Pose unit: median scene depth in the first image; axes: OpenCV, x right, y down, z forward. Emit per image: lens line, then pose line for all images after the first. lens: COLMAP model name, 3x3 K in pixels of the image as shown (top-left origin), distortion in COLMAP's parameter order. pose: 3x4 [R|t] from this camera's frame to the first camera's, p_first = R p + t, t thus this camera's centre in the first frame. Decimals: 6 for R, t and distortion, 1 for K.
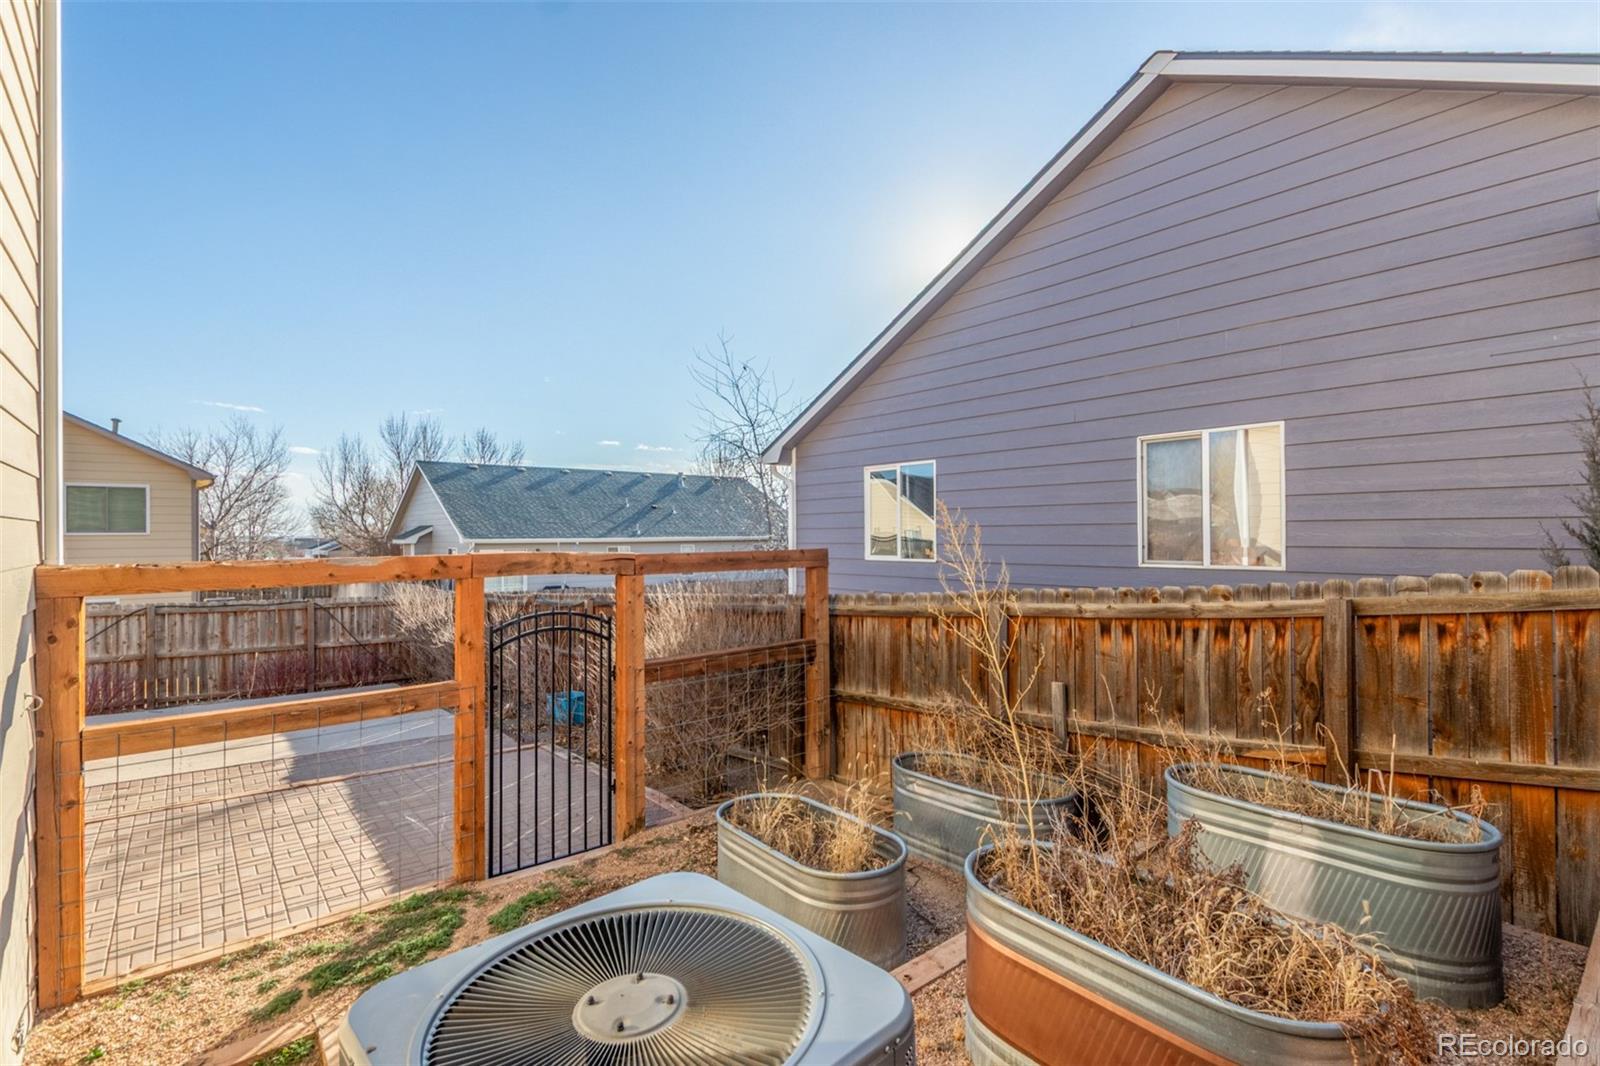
lens RADIAL K [[723.8, 0, 806.4], [0, 723.8, 535.4], [0, 0, 1]] dist [0.000385, 0.000143]
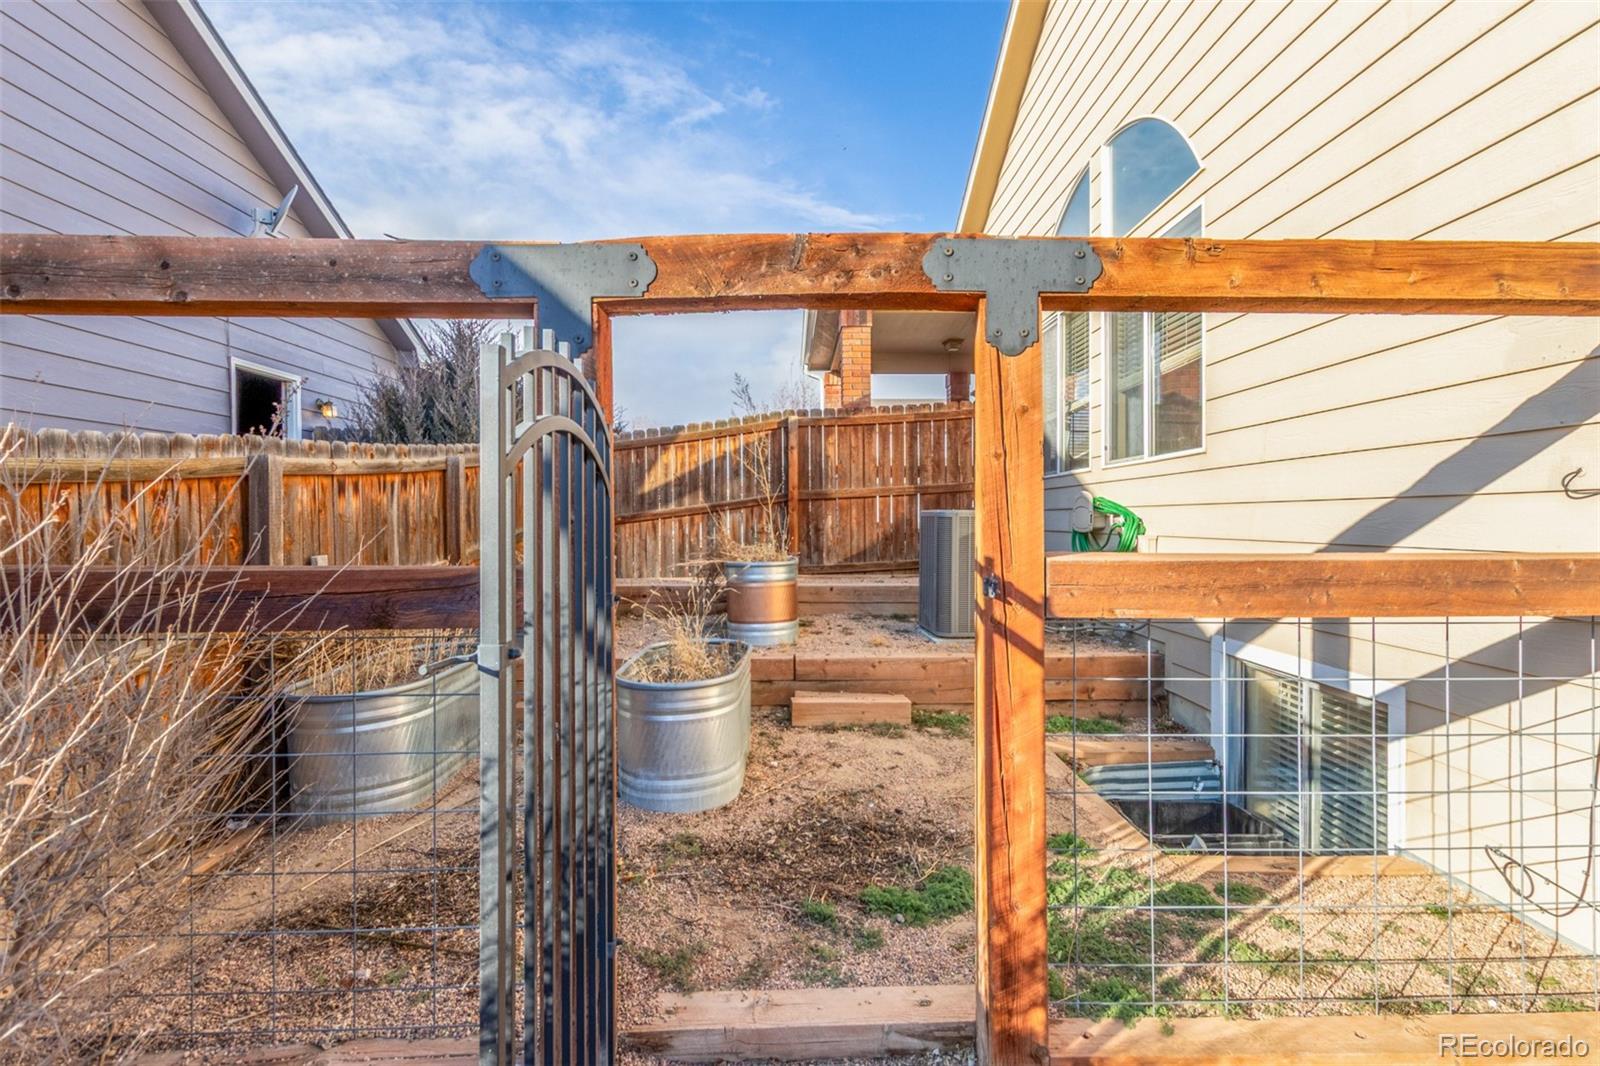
lens RADIAL K [[765.0, 0, 802.8], [0, 765.0, 526.8], [0, 0, 1]] dist [0.014844, 0.001253]
pose [[-0.755533, 0.000056, 0.655111, -0.670335], [0.002653, 0.999992, 0.002973, 0.185897], [-0.655106, 0.003984, -0.755527, 1.415403]]
